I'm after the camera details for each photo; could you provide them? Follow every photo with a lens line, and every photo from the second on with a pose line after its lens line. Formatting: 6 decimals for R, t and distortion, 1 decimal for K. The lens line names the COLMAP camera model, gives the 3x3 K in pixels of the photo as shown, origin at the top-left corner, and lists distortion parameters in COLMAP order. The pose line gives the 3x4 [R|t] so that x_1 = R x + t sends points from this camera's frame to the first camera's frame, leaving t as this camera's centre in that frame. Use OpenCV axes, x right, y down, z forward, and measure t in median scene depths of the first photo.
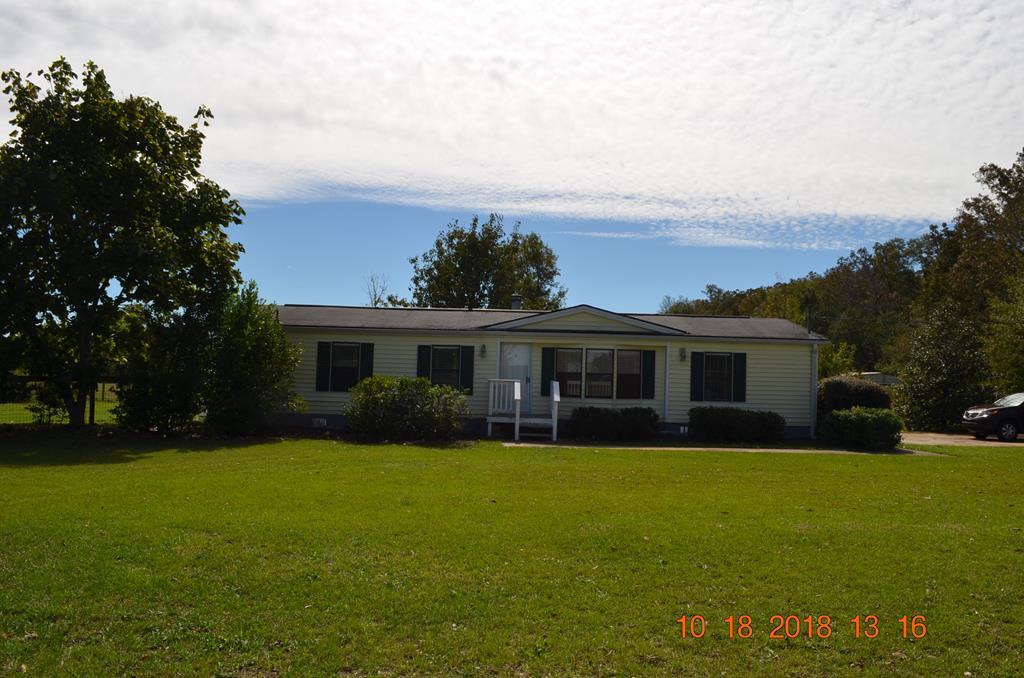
lens RADIAL K [[851.8, 0, 512.0], [0, 851.8, 339.0], [0, 0, 1]] dist [-0.091984, 0.020127]
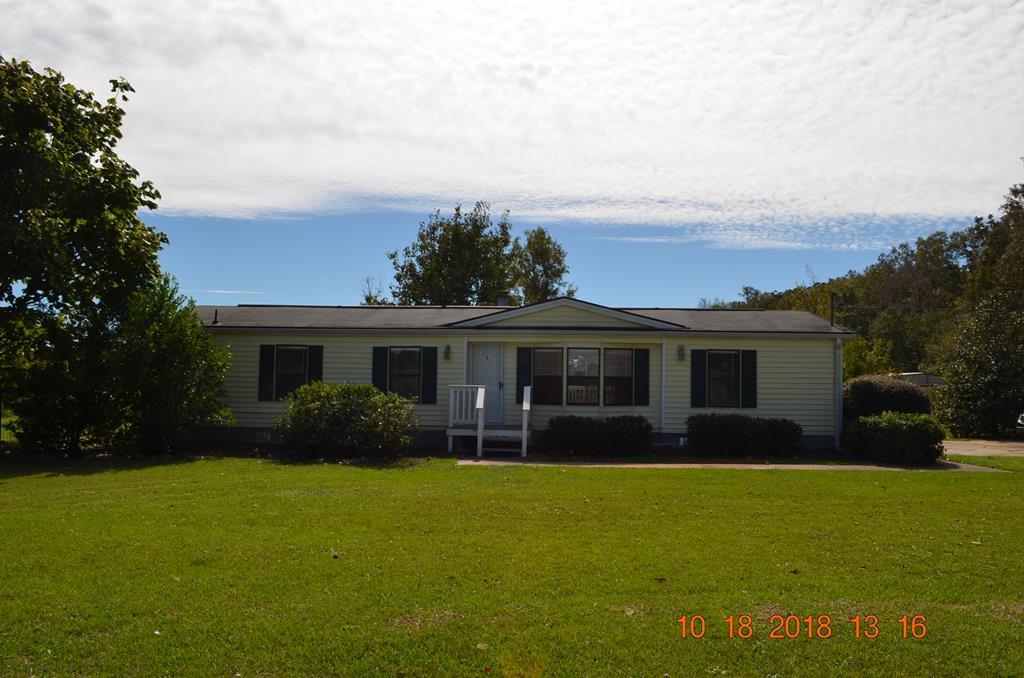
lens RADIAL K [[851.8, 0, 512.0], [0, 851.8, 339.0], [0, 0, 1]] dist [-0.091984, 0.020127]
pose [[0.998864, -0.016693, -0.044624, 0.061760], [0.016256, 0.999817, -0.010127, 0.009033], [0.044785, 0.009390, 0.998953, 0.125225]]
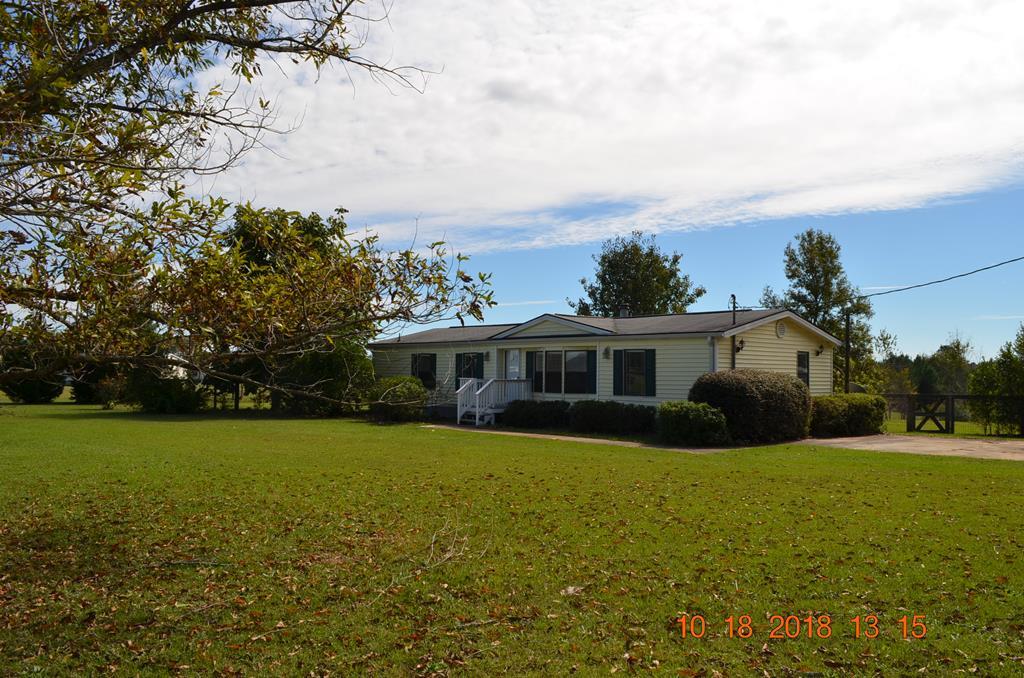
lens RADIAL K [[871.8, 0, 475.2], [0, 871.8, 340.5], [0, 0, 1]] dist [-0.102446, 0.001990]
pose [[0.639162, -0.050832, -0.767390, 0.841048], [0.039848, 0.998662, -0.032962, 0.028868], [0.768039, -0.009511, 0.640333, 0.135664]]
